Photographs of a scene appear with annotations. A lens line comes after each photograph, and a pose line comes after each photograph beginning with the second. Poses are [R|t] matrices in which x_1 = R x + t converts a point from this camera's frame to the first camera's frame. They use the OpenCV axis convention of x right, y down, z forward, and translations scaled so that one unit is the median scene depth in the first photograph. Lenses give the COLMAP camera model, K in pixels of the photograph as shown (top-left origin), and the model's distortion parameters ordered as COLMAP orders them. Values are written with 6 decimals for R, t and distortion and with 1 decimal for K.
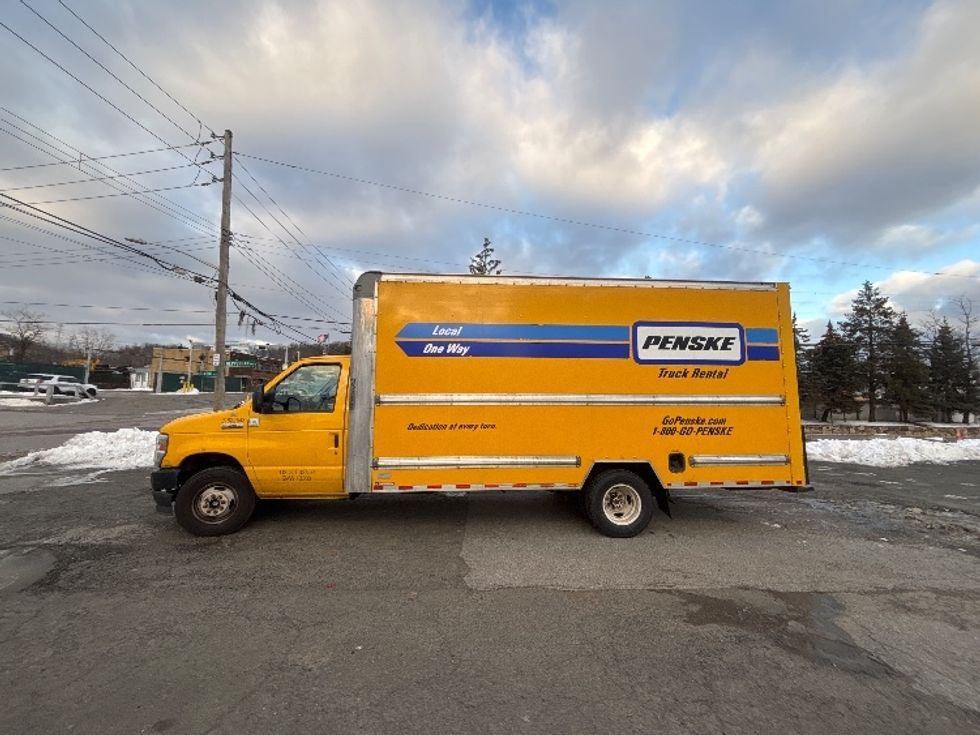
lens RADIAL K [[394.5, 0, 490.0], [0, 394.5, 367.5], [0, 0, 1]] dist [-0.010644, -0.000068]
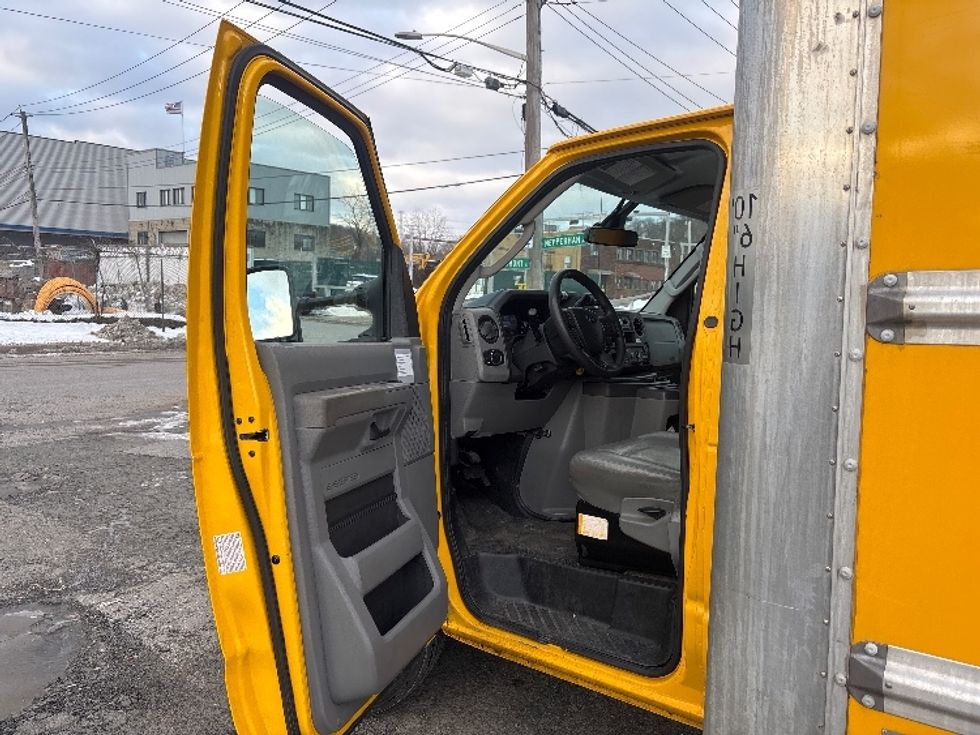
lens RADIAL K [[741.1, 0, 490.0], [0, 741.1, 367.5], [0, 0, 1]] dist [0.008051, -0.000058]
pose [[0.752254, 0.056973, -0.656405, -0.059066], [0.047058, 0.989064, 0.139775, 0.015932], [0.657190, -0.136036, 0.741347, 0.189064]]
